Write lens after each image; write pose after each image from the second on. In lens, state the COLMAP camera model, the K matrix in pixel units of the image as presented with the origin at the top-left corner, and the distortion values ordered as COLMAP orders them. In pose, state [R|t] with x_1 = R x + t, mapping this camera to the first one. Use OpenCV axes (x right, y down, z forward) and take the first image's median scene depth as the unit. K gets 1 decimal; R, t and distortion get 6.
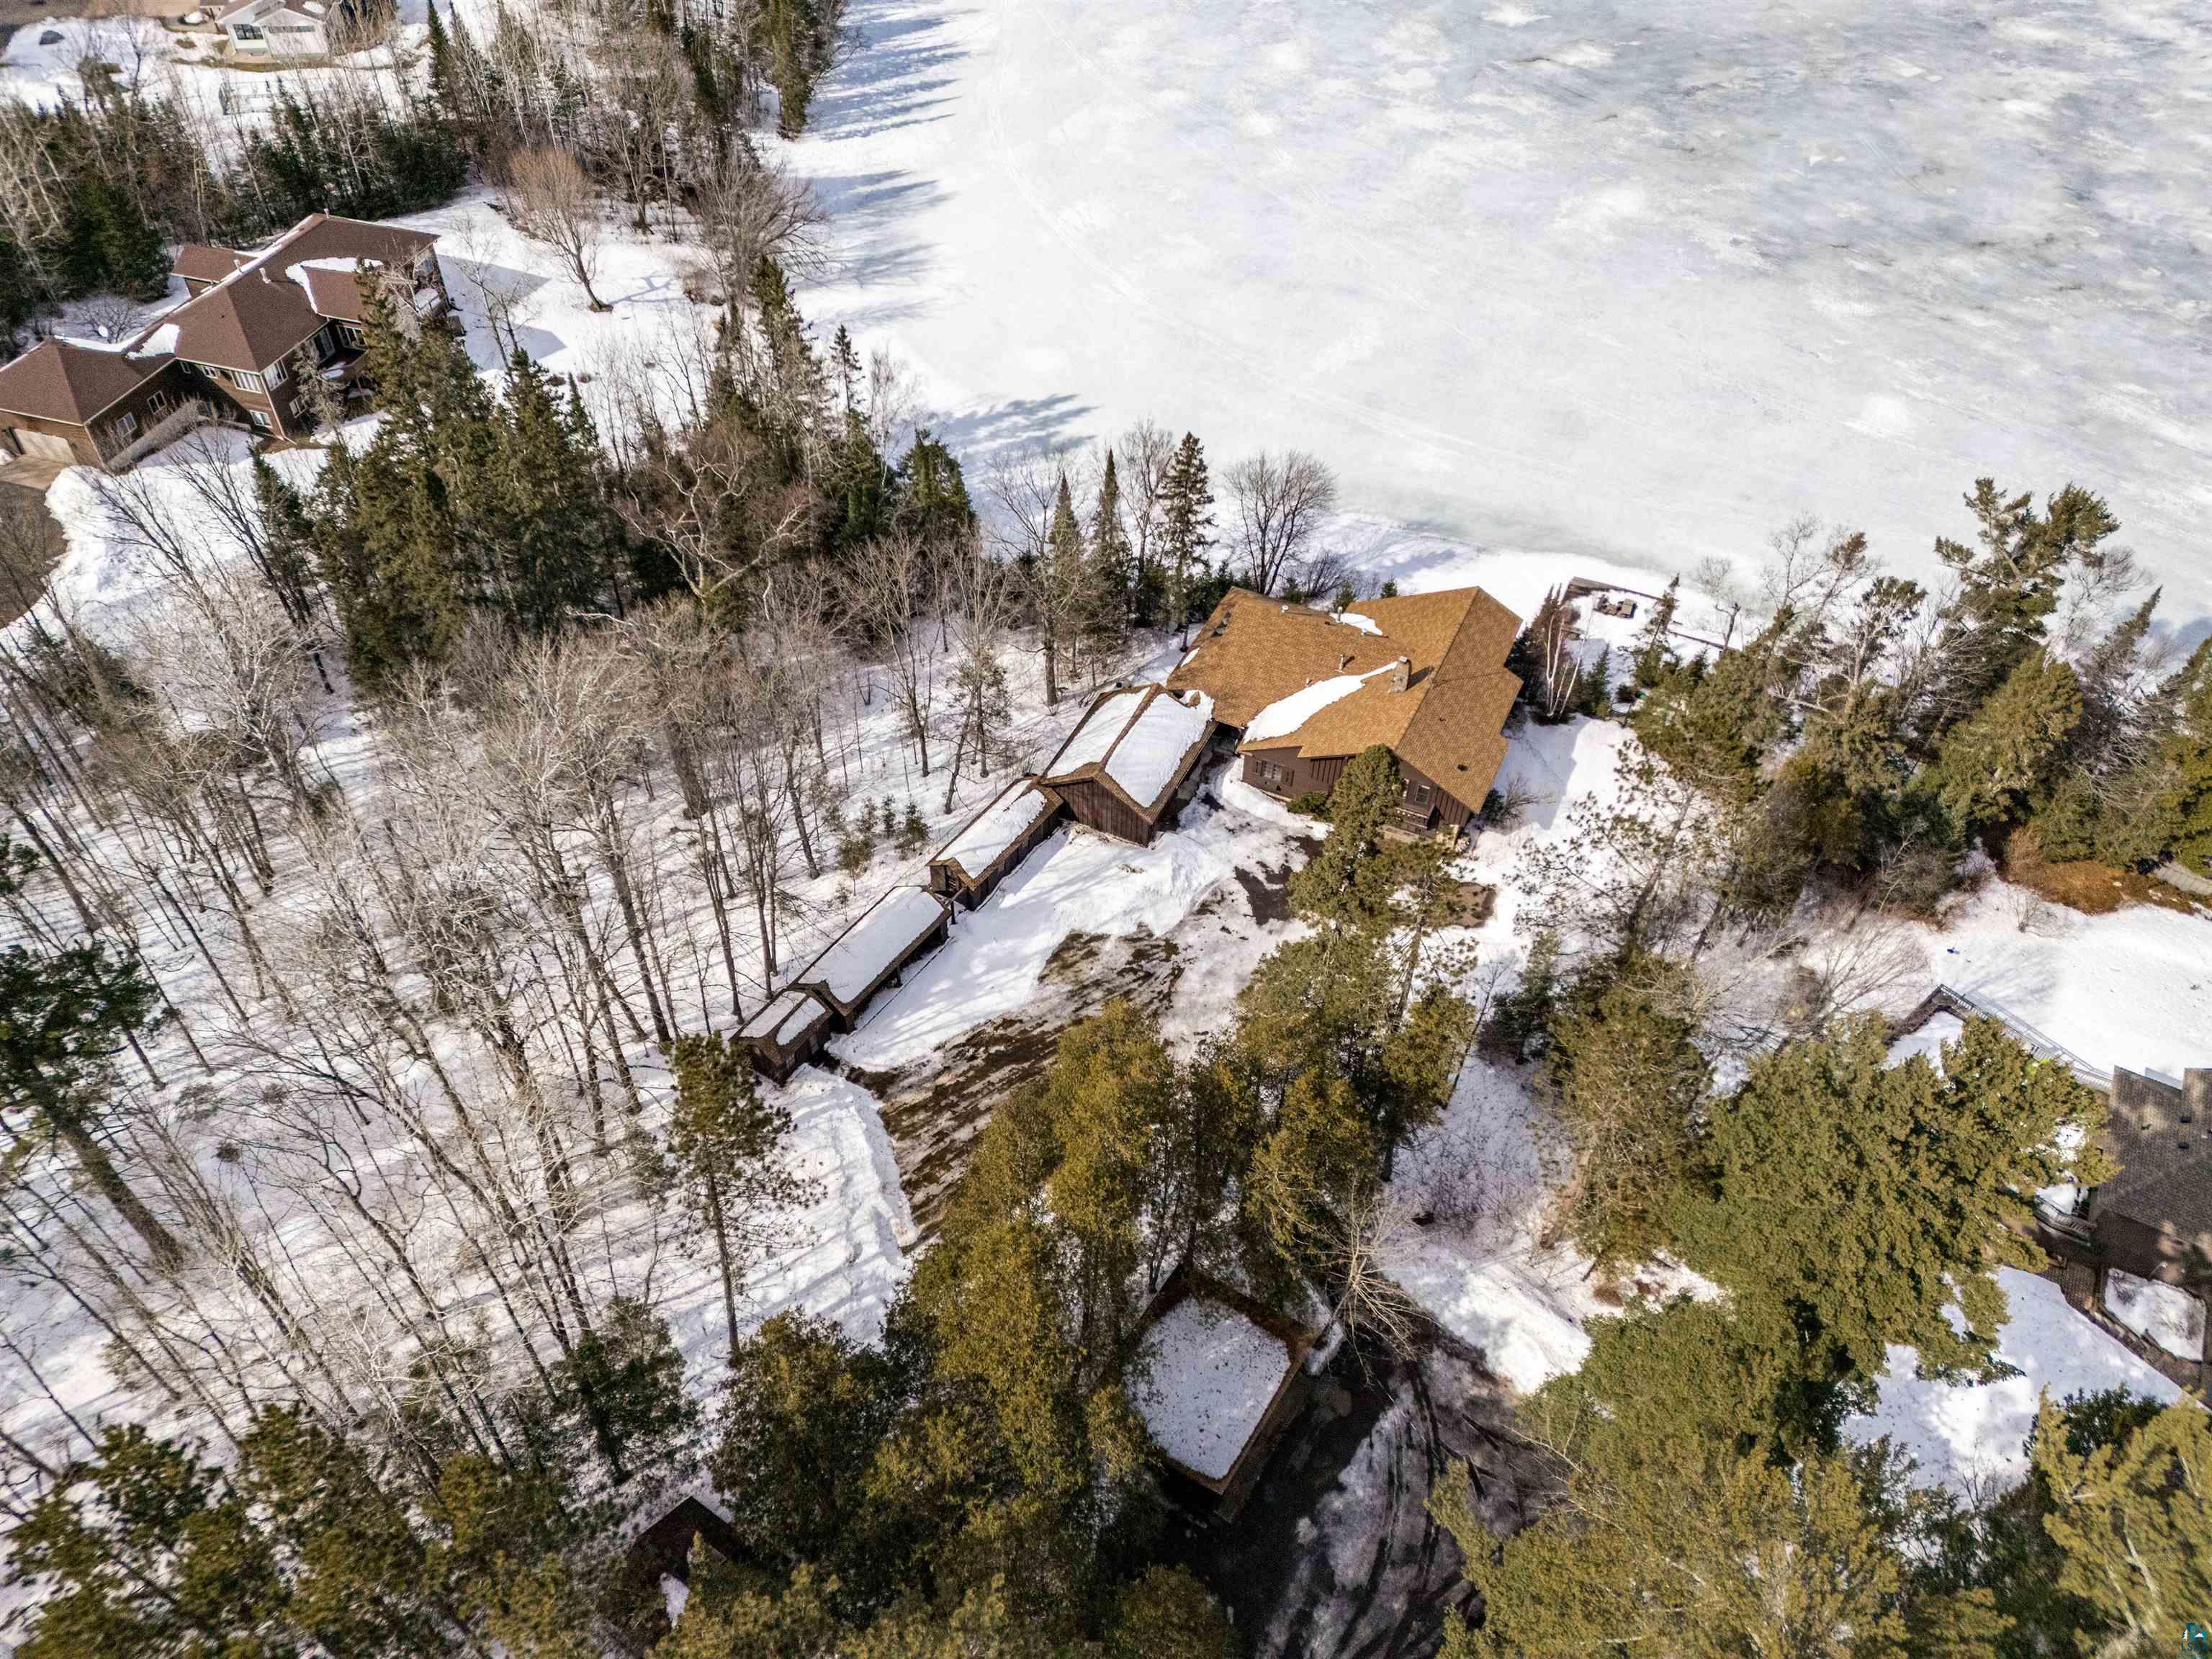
lens RADIAL K [[1607.3, 0, 1108.7], [0, 1607.3, 842.3], [0, 0, 1]] dist [0.127571, -0.122480]
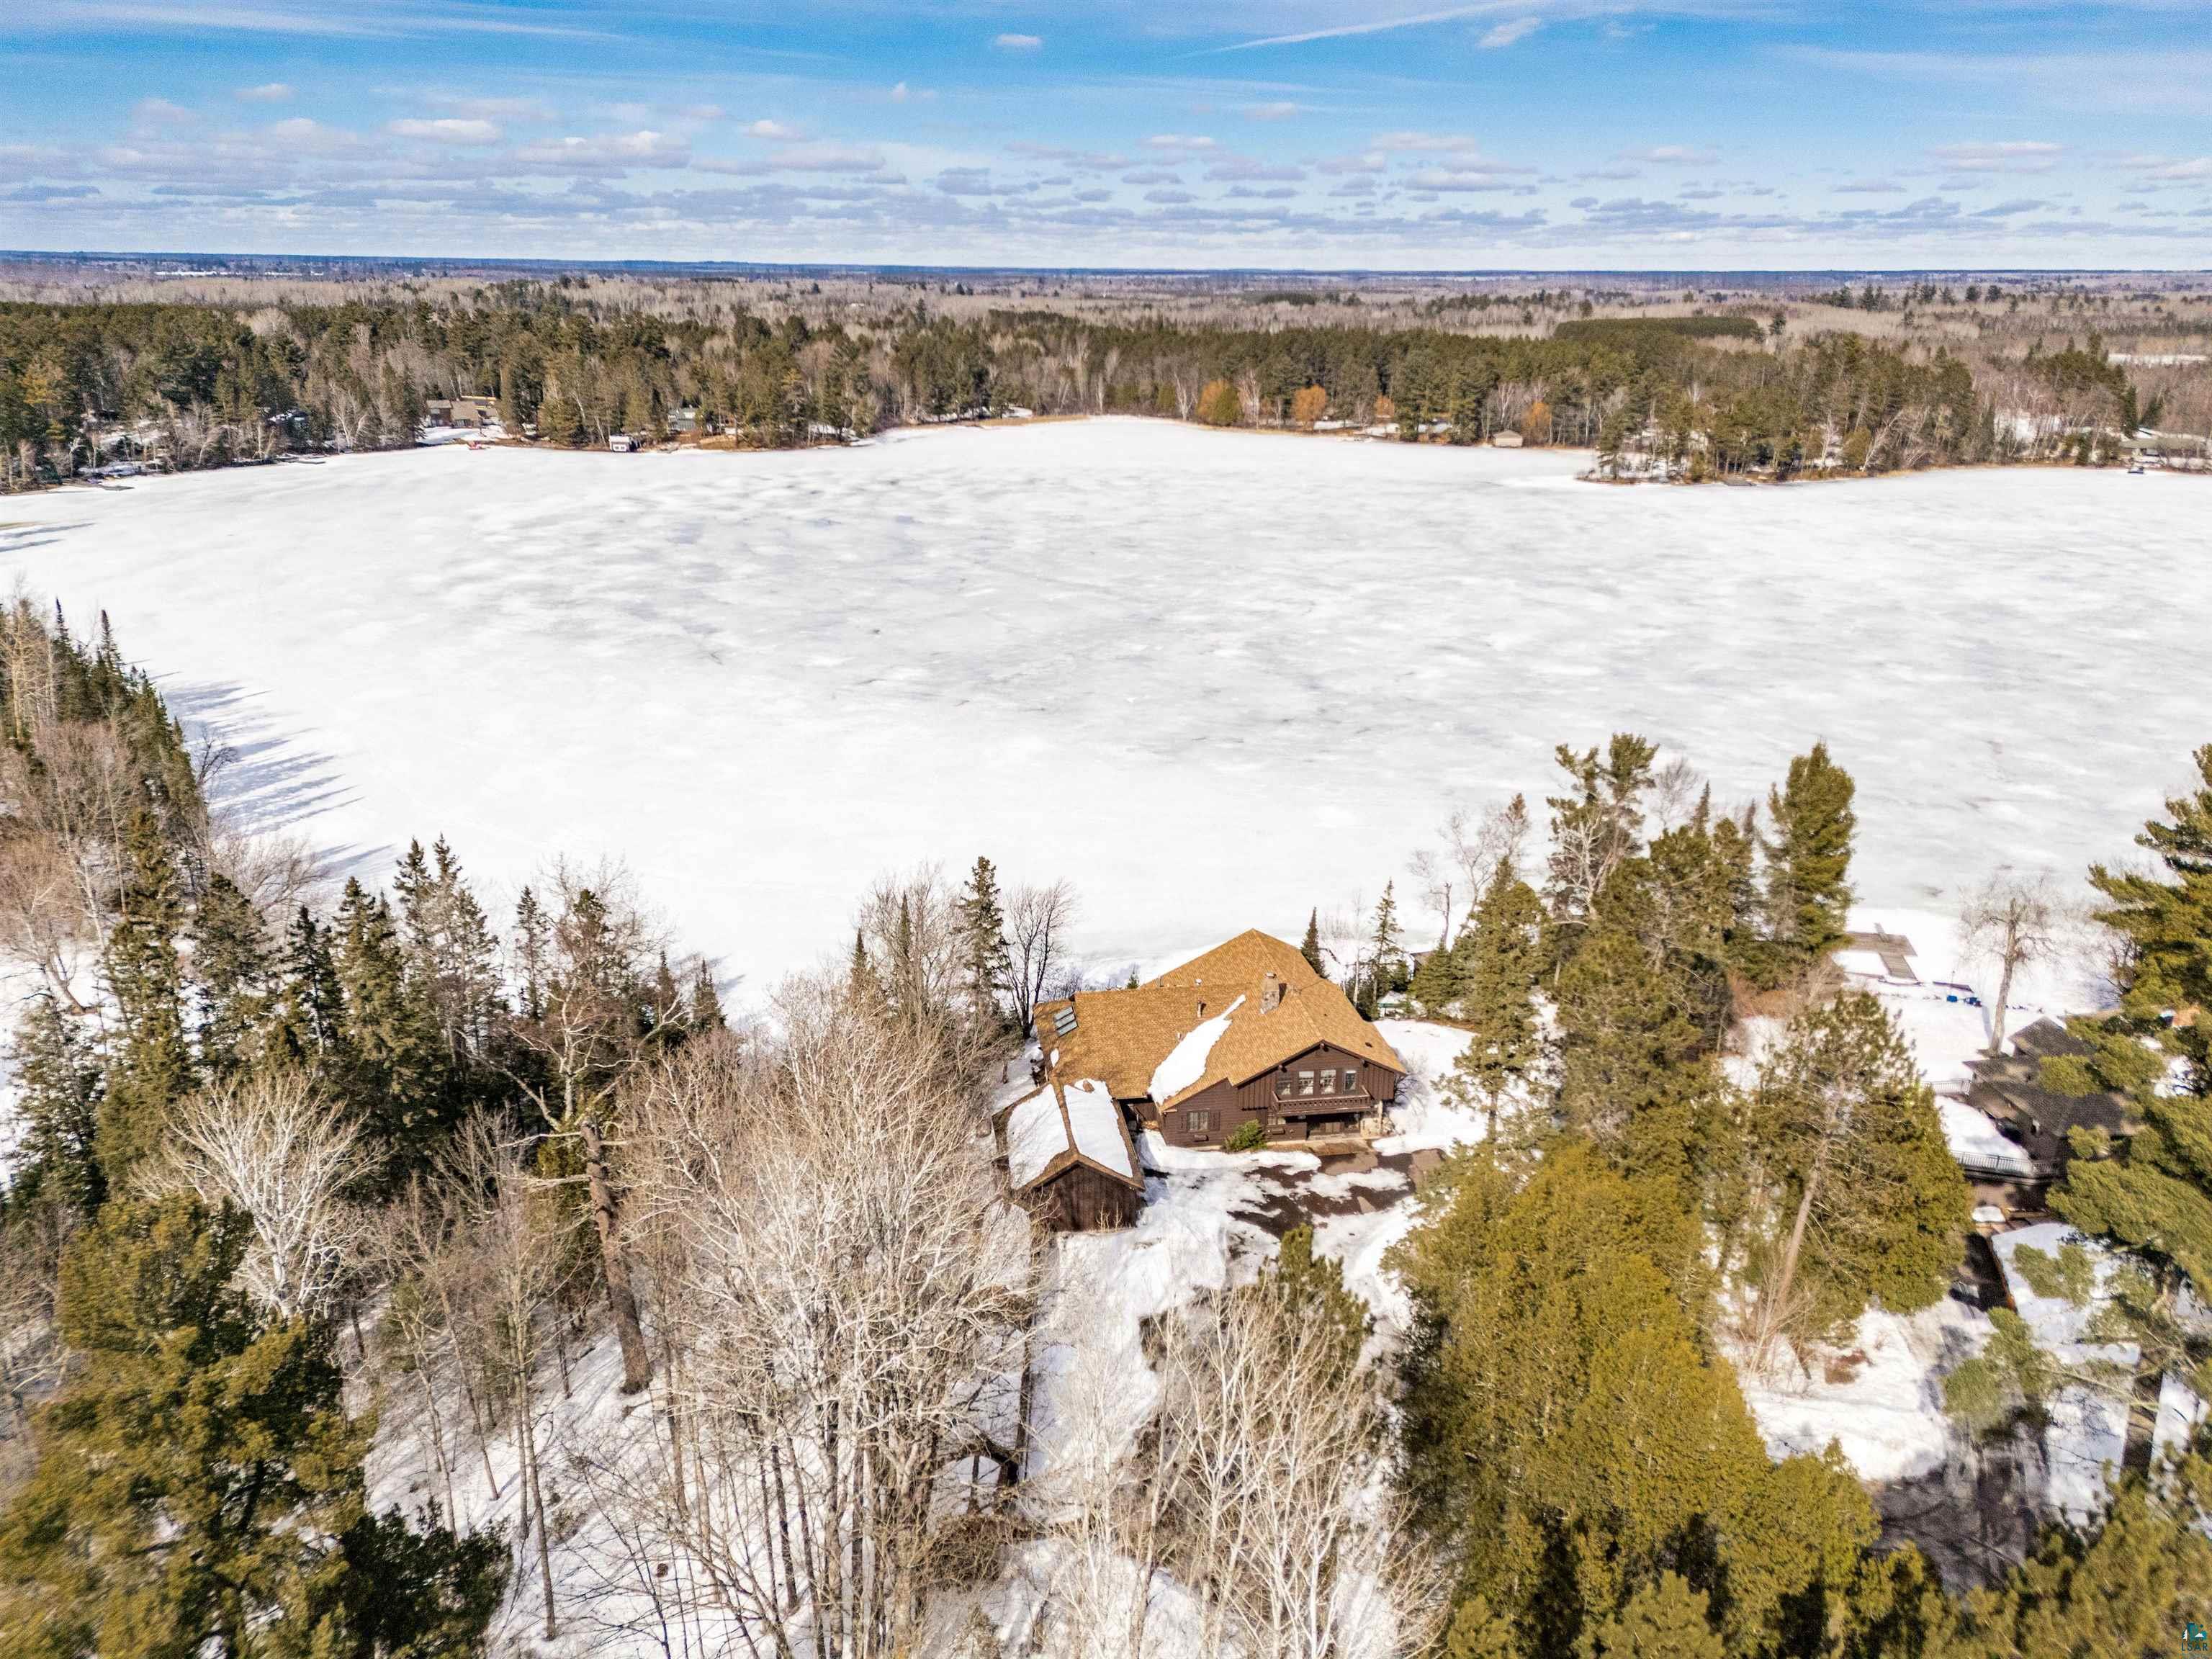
lens RADIAL K [[1635.7, 0, 1106.0], [0, 1635.7, 829.5], [0, 0, 1]] dist [0.193676, -0.295092]
pose [[0.832036, -0.199837, 0.517475, -0.415028], [0.405698, 0.855422, -0.321967, 0.101130], [-0.378319, 0.477827, 0.792816, 0.130111]]
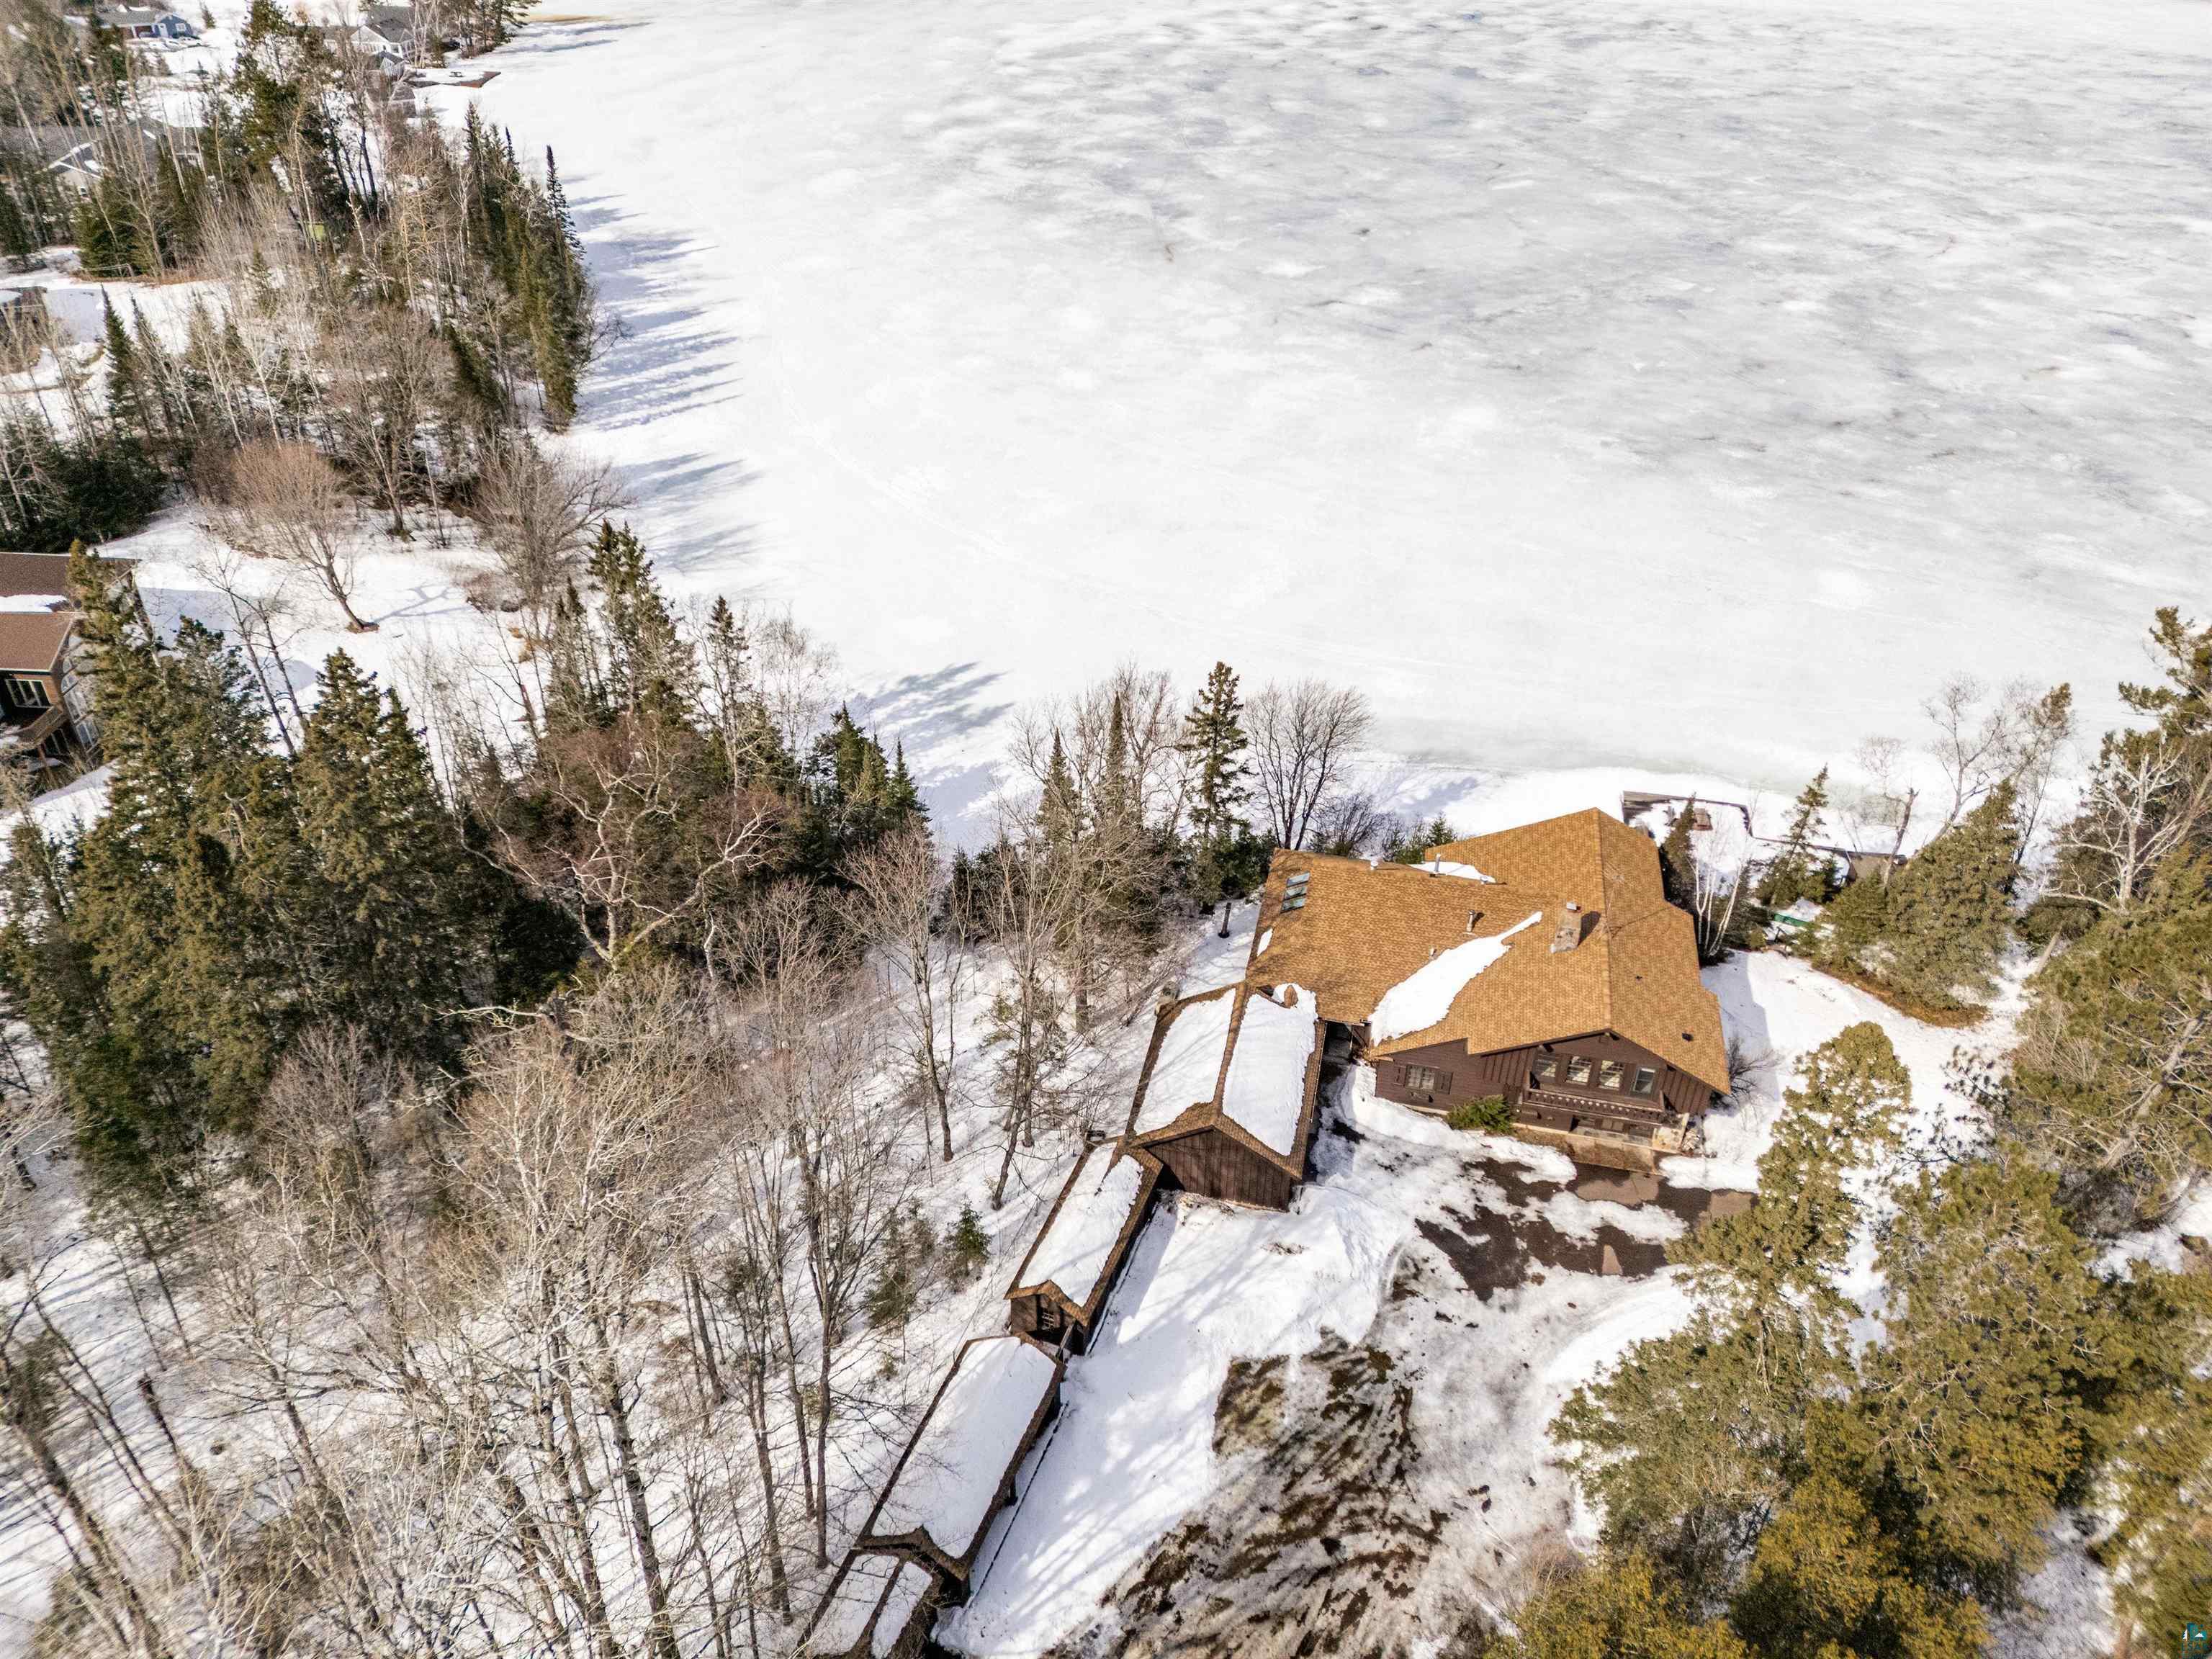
lens RADIAL K [[1635.4, 0, 1103.9], [0, 1635.4, 814.8], [0, 0, 1]] dist [0.111153, -0.103242]
pose [[0.975760, -0.129027, 0.176762, -0.153709], [0.161141, 0.970119, -0.181390, -0.045732], [-0.148076, 0.205477, 0.967395, 0.250689]]
